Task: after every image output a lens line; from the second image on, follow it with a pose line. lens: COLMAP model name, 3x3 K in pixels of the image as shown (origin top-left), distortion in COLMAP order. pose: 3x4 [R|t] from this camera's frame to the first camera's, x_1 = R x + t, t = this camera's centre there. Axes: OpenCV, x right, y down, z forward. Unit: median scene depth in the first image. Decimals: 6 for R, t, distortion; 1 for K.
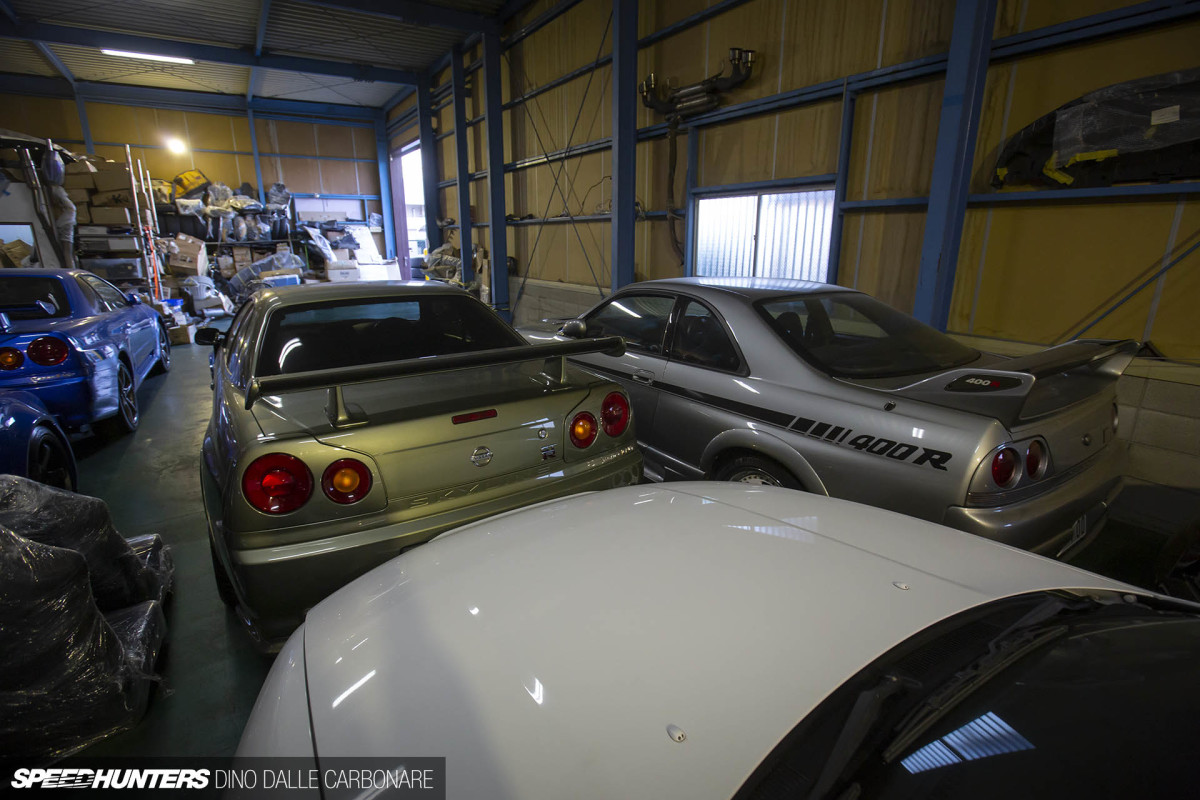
lens RADIAL K [[544.2, 0, 604.4], [0, 544.2, 390.7], [0, 0, 1]] dist [-0.053204, 0.019272]
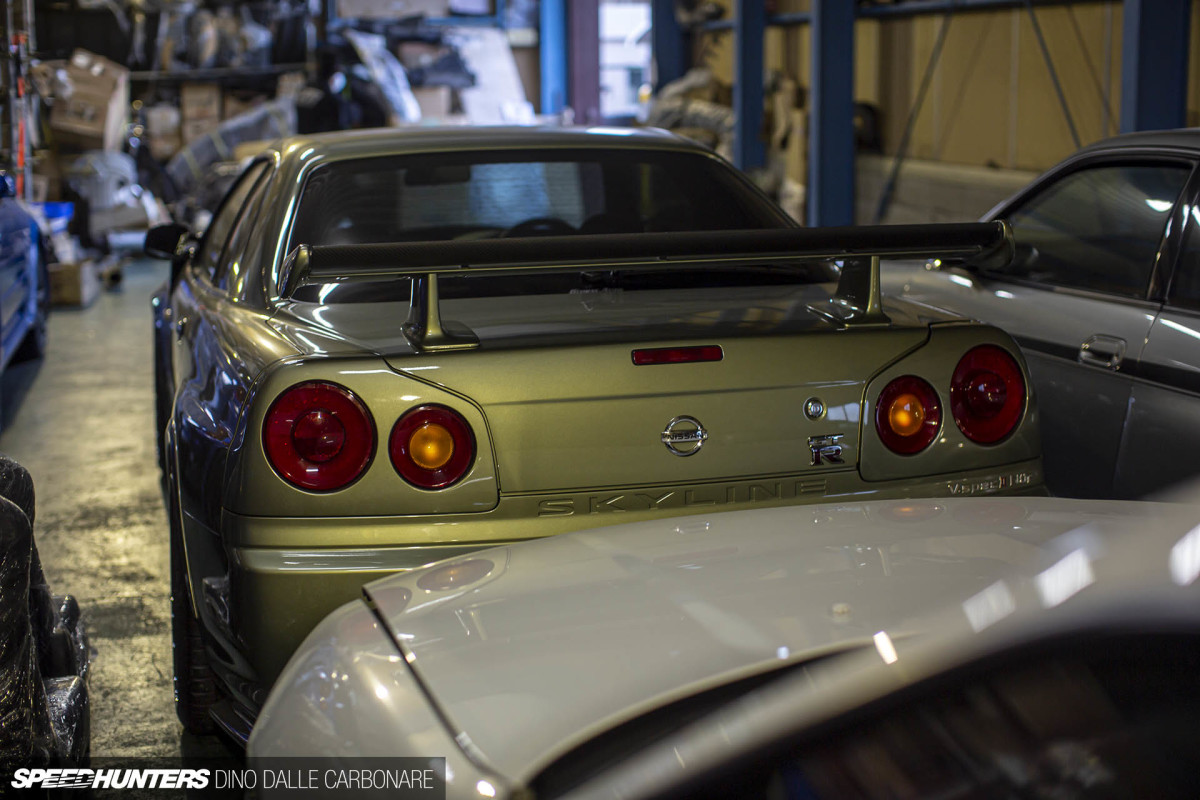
lens RADIAL K [[1740.9, 0, 600.0], [0, 1740.9, 400.0], [0, 0, 1]] dist [-0.249382, 0.665389]
pose [[0.941942, 0.049967, -0.332036, 0.046308], [-0.078481, 0.994238, -0.073021, 0.042830], [0.326474, 0.094840, 0.940436, -0.106343]]
